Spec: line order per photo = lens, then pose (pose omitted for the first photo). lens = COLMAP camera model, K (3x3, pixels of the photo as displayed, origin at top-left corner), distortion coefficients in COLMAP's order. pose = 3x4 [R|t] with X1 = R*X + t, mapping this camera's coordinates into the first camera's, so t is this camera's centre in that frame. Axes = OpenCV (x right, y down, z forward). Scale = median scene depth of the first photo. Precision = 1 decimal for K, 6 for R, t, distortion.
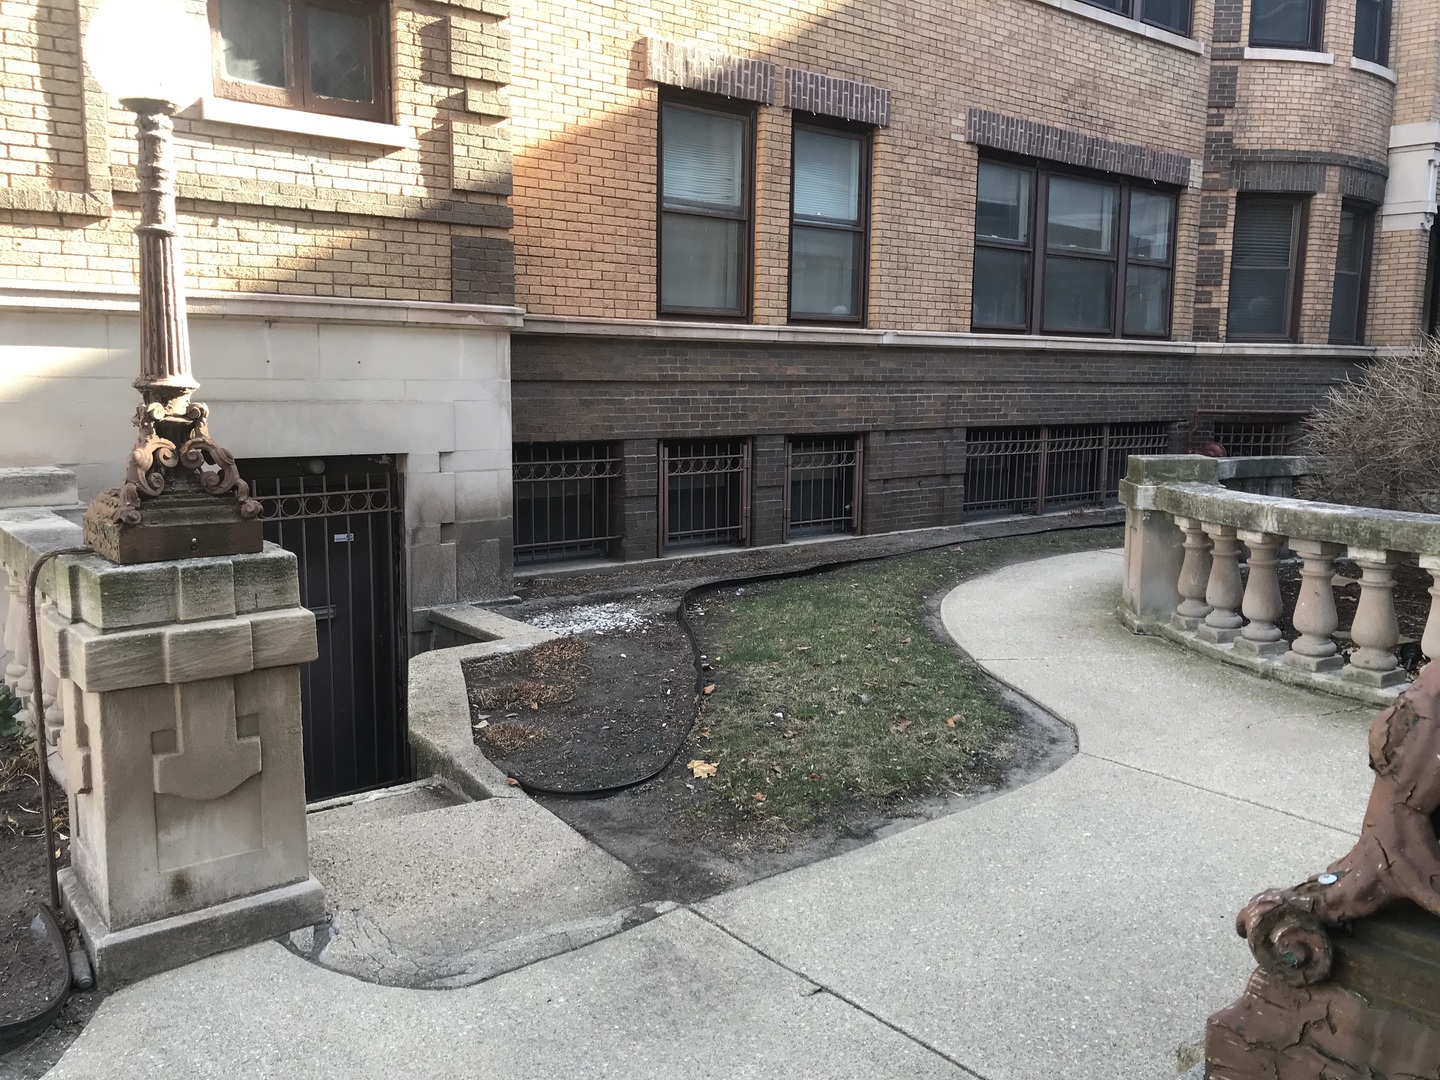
lens RADIAL K [[1181.9, 0, 717.3], [0, 1181.9, 530.2], [0, 0, 1]] dist [0.019895, -0.015503]
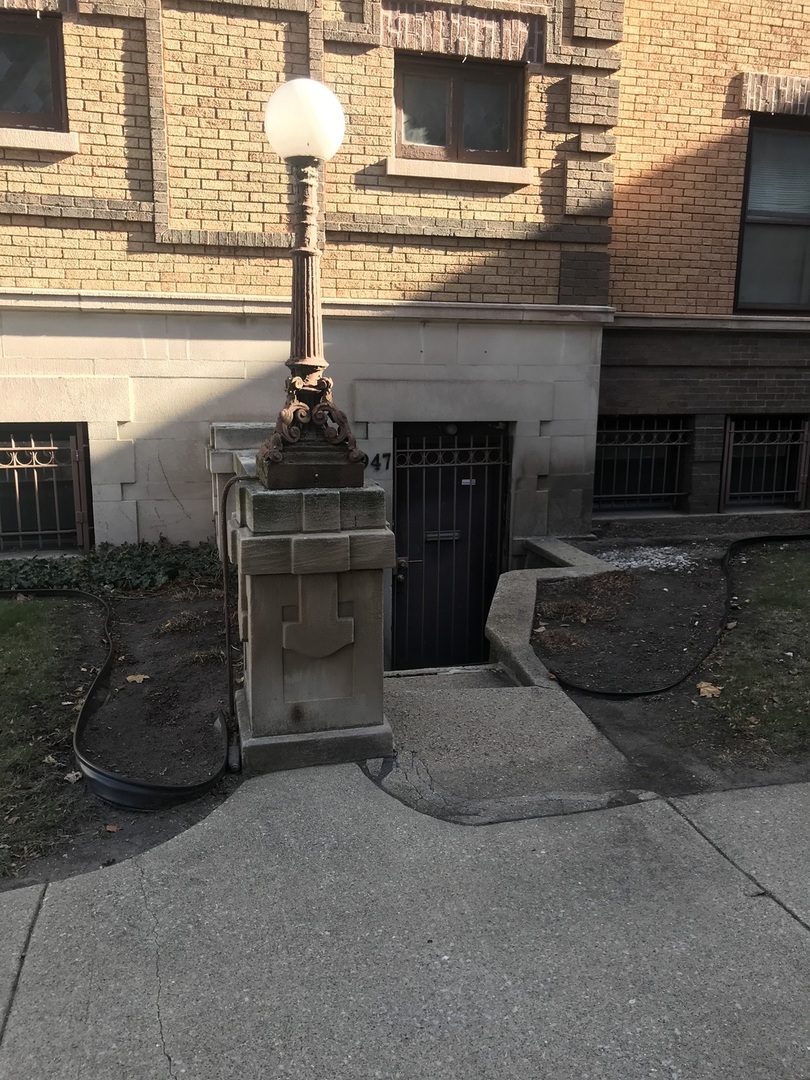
lens RADIAL K [[886.4, 0, 405.0], [0, 886.4, 540.0], [0, 0, 1]] dist [0.019895, -0.015503]
pose [[0.910161, 0.083573, -0.405738, 0.040668], [-0.057274, 0.995419, 0.076555, -0.000872], [0.410277, -0.046439, 0.910778, 0.036502]]
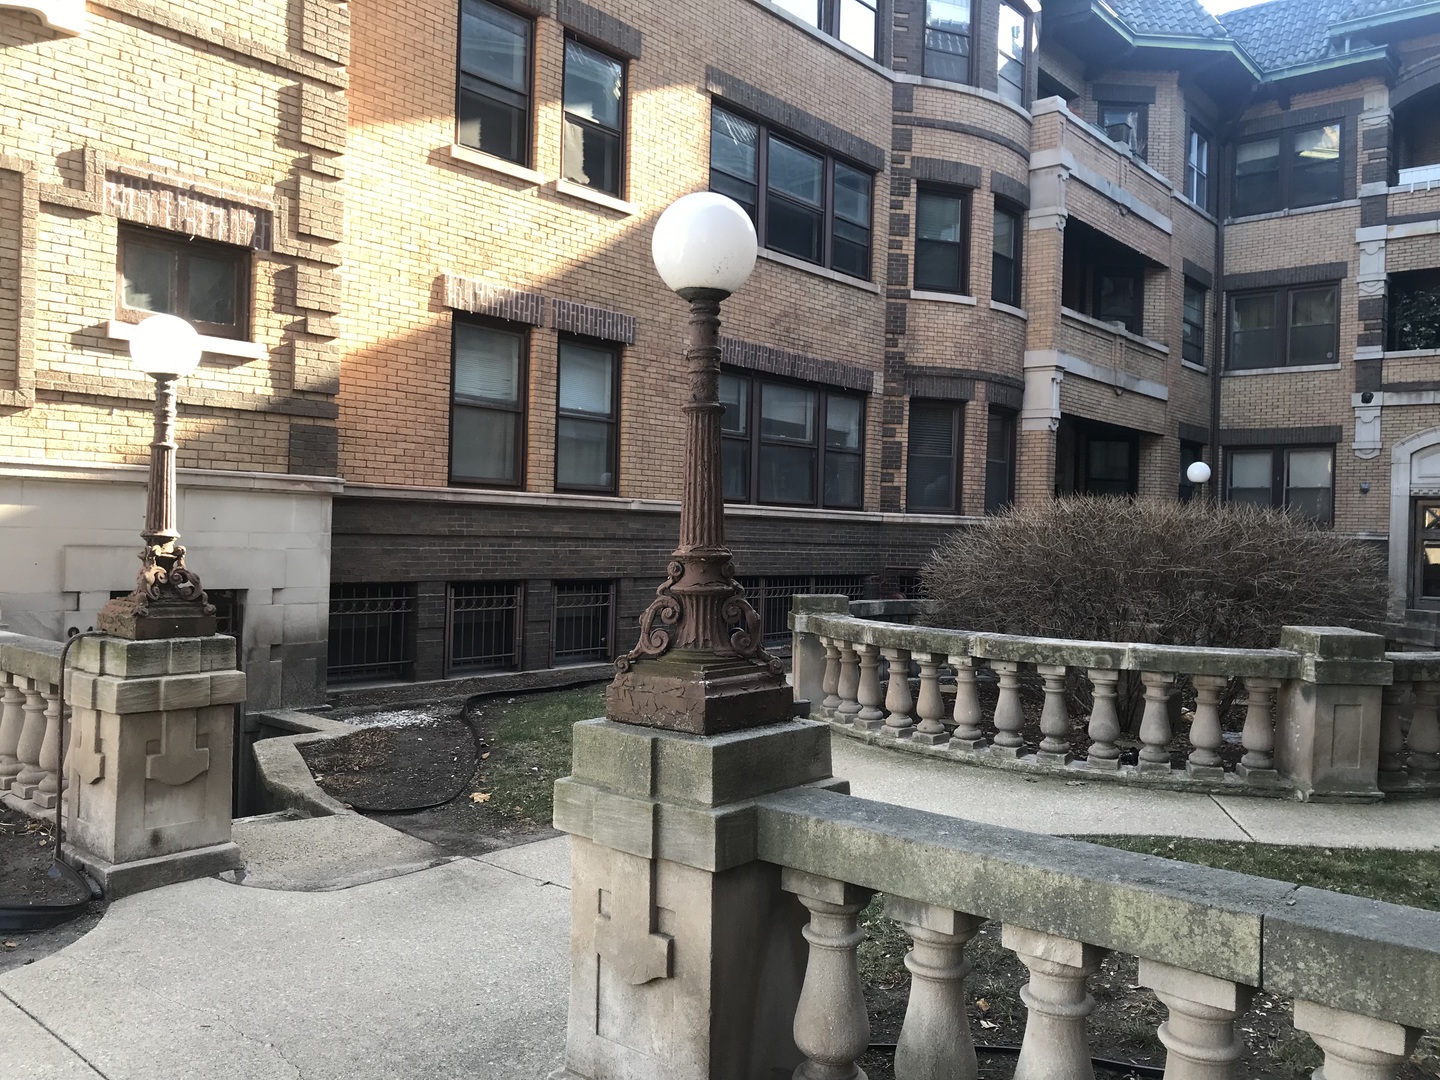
lens RADIAL K [[1193.4, 0, 715.3], [0, 1193.4, 533.4], [0, 0, 1]] dist [0.013181, -0.002248]
pose [[0.983406, 0.017208, 0.180598, 0.000773], [0.006145, 0.991761, -0.127957, 0.045154], [-0.181312, 0.126944, 0.975198, -0.371943]]
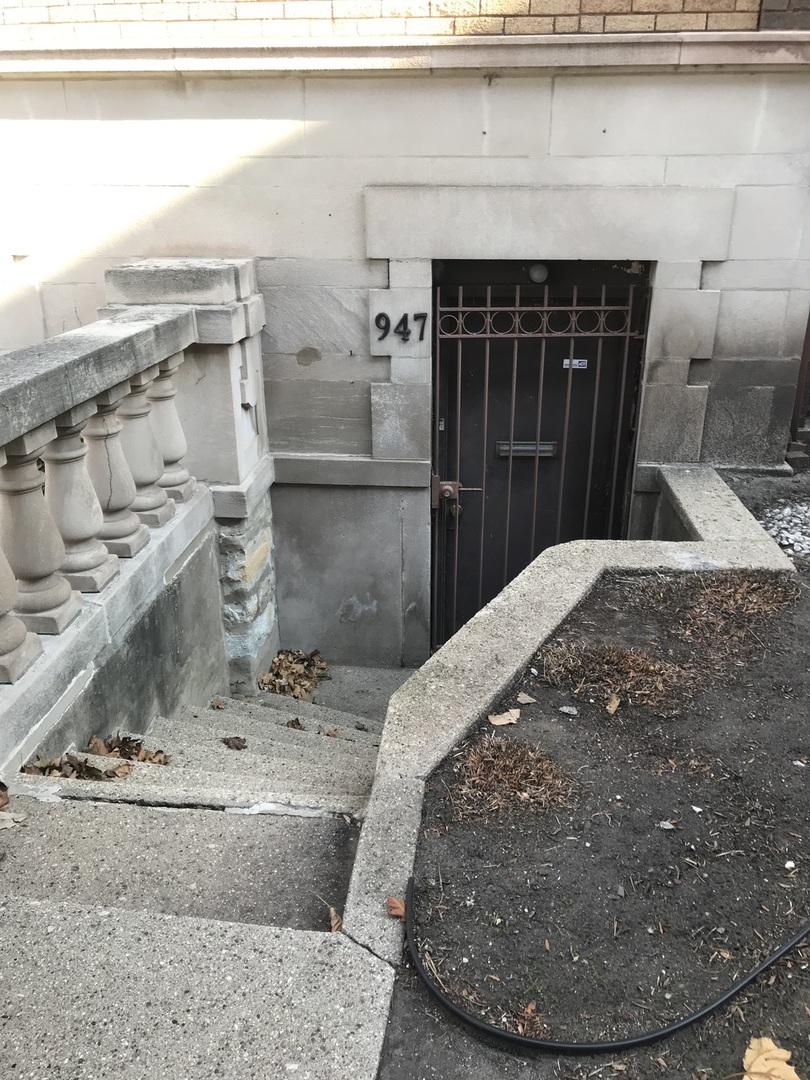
lens RADIAL K [[883.3, 0, 405.0], [0, 883.3, 540.0], [0, 0, 1]] dist [0.005244, 0.003869]
pose [[0.719524, 0.251904, -0.647170, 0.033259], [-0.081537, 0.956092, 0.281496, -0.041643], [0.689665, -0.149775, 0.708470, 0.478803]]
